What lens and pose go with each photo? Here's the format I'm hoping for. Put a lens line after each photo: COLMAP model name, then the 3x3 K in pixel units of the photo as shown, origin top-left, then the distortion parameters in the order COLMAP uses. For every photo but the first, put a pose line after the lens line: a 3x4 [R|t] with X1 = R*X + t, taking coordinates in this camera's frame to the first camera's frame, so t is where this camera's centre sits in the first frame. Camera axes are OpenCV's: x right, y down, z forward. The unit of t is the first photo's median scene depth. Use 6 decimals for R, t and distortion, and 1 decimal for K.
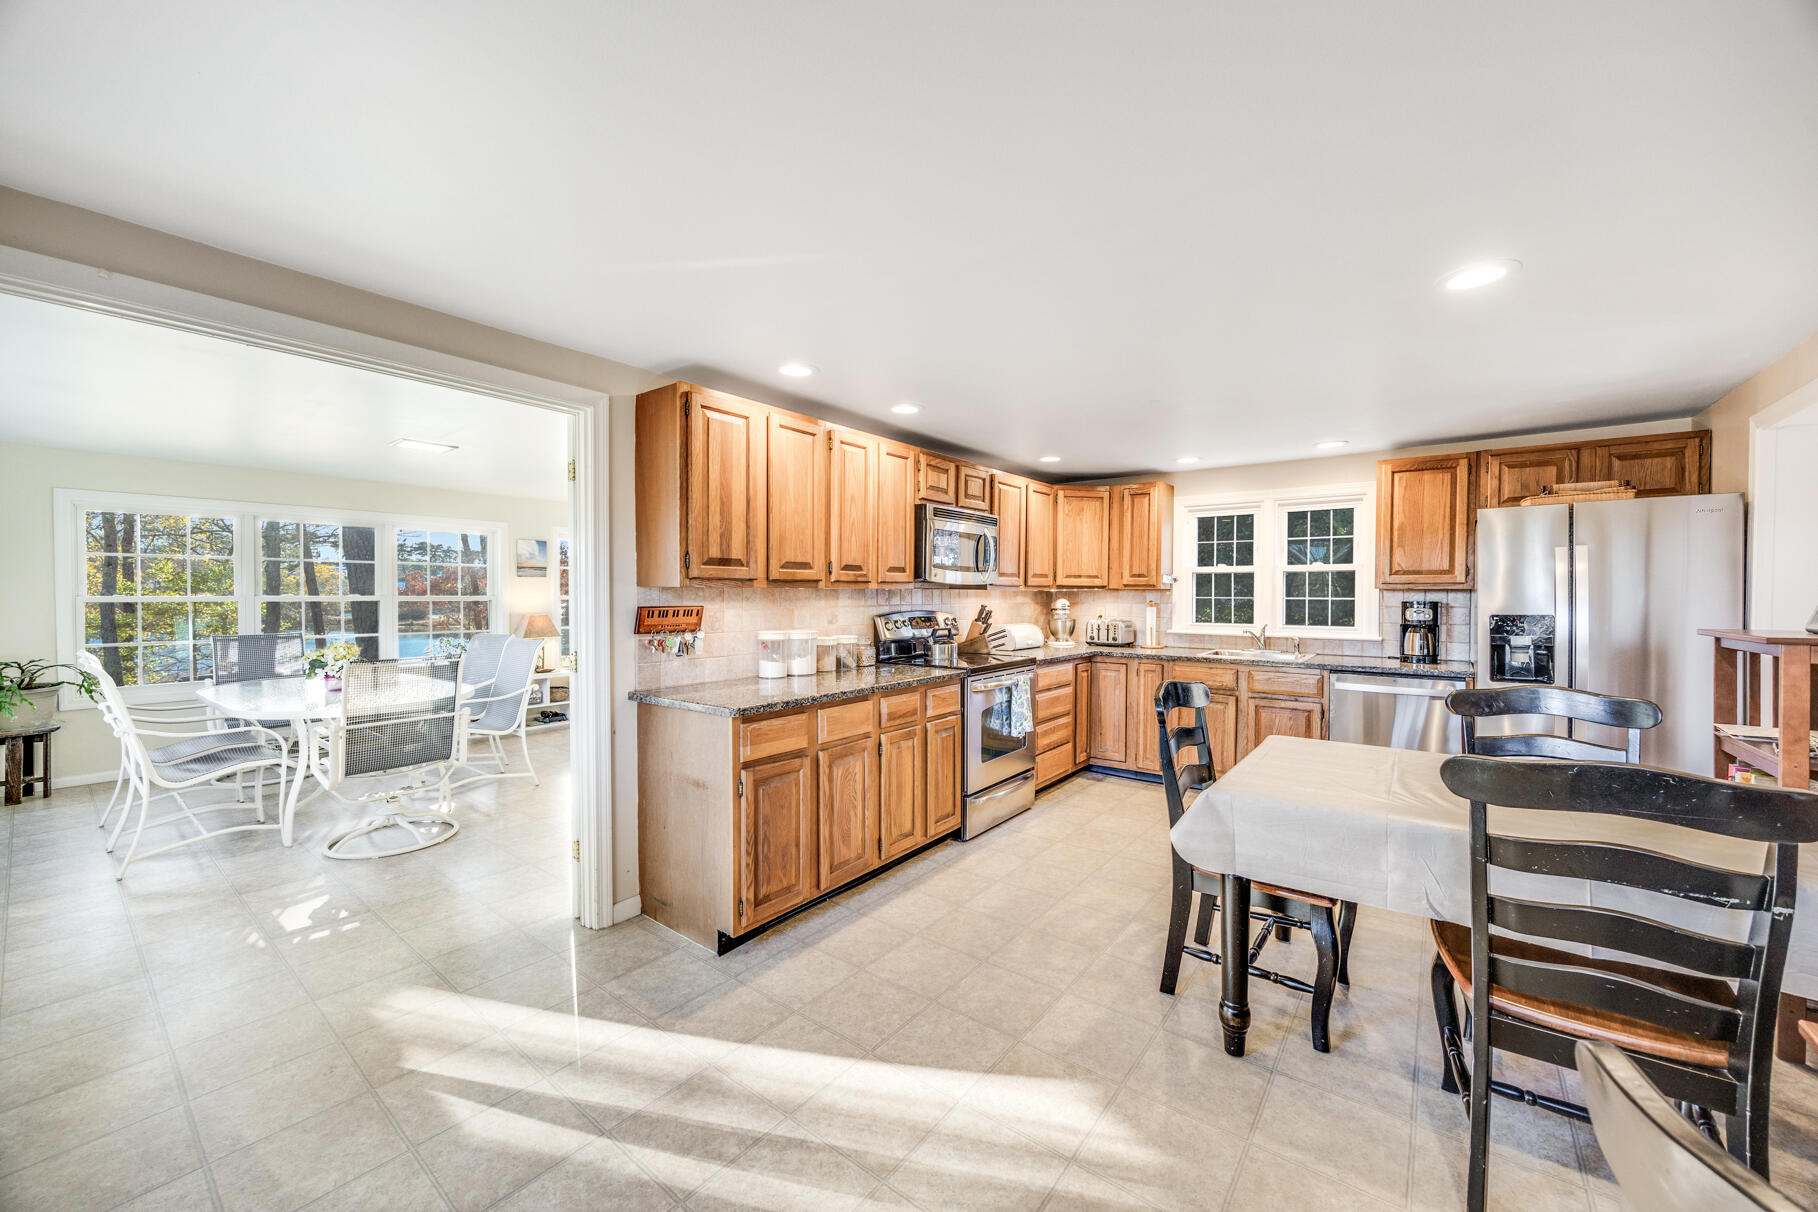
lens RADIAL K [[698.3, 0, 903.3], [0, 698.3, 607.0], [0, 0, 1]] dist [-0.001163, 0.000524]
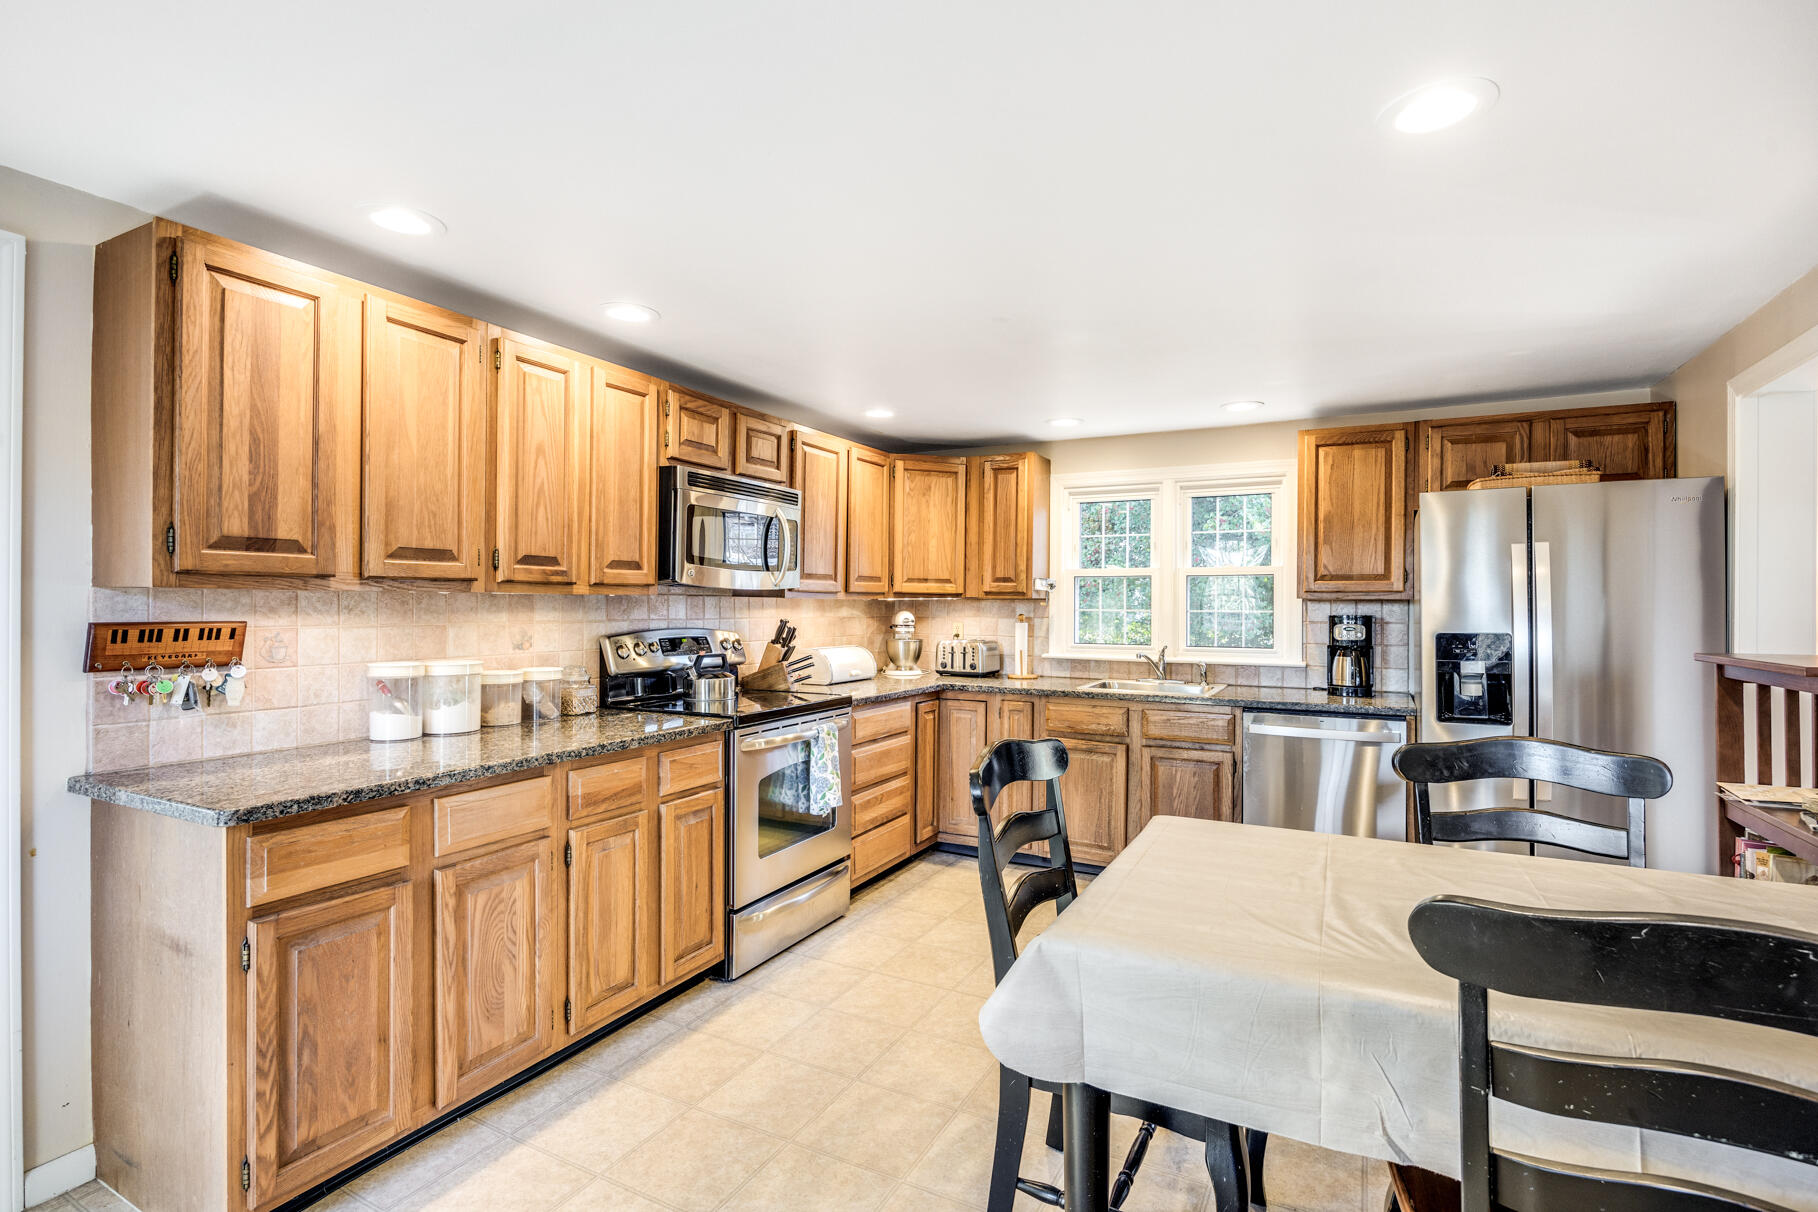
lens RADIAL K [[874.0, 0, 905.5], [0, 874.0, 605.9], [0, 0, 1]] dist [-0.009033, 0.003837]
pose [[0.985104, 0.002934, 0.171936, 0.120125], [0.000190, 0.999835, -0.018150, -0.001145], [-0.171961, 0.017913, 0.984941, 0.178814]]
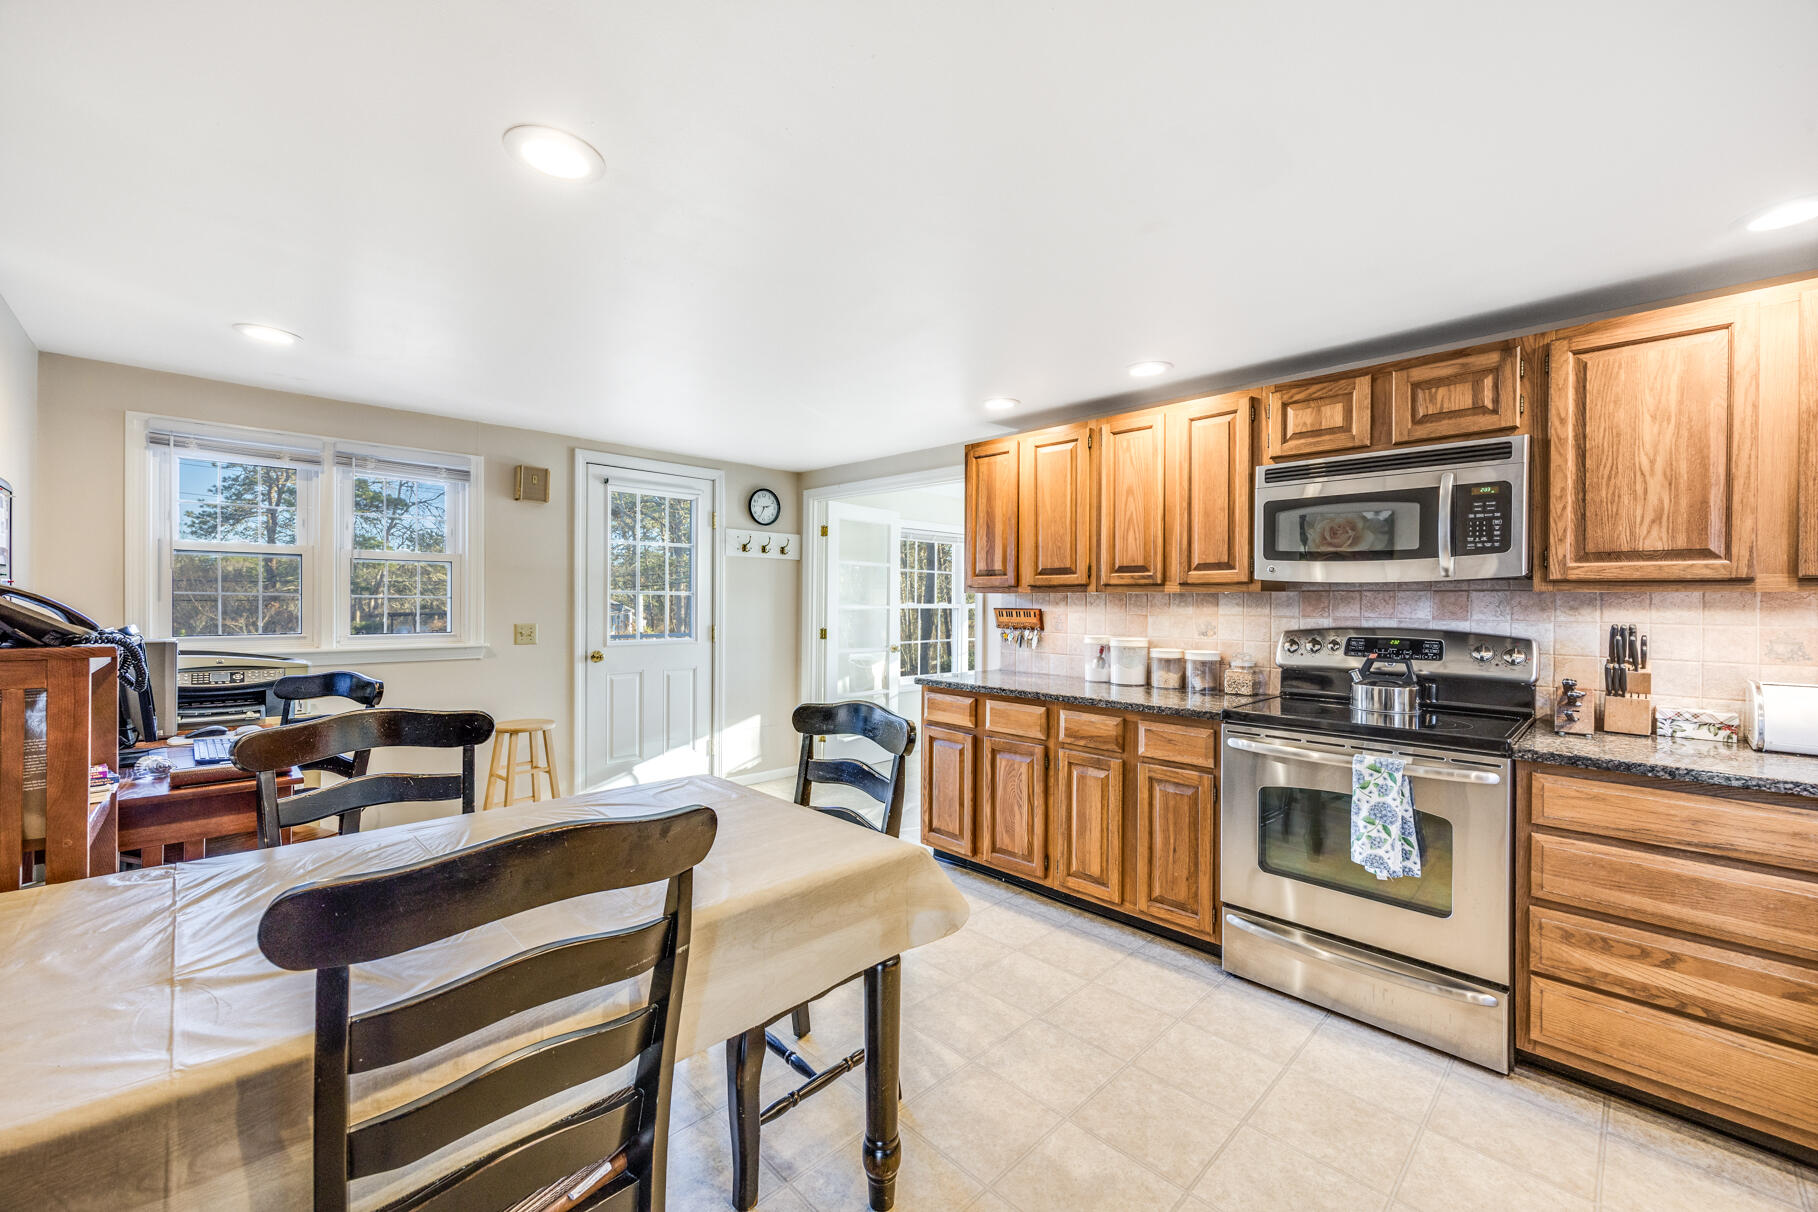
lens RADIAL K [[698.3, 0, 905.1], [0, 698.3, 605.0], [0, 0, 1]] dist [-0.001163, 0.000524]
pose [[-0.133843, -0.003653, -0.990996, 0.871197], [-0.030225, 0.999543, 0.000397, -0.002240], [0.990541, 0.030006, -0.133892, 0.865255]]
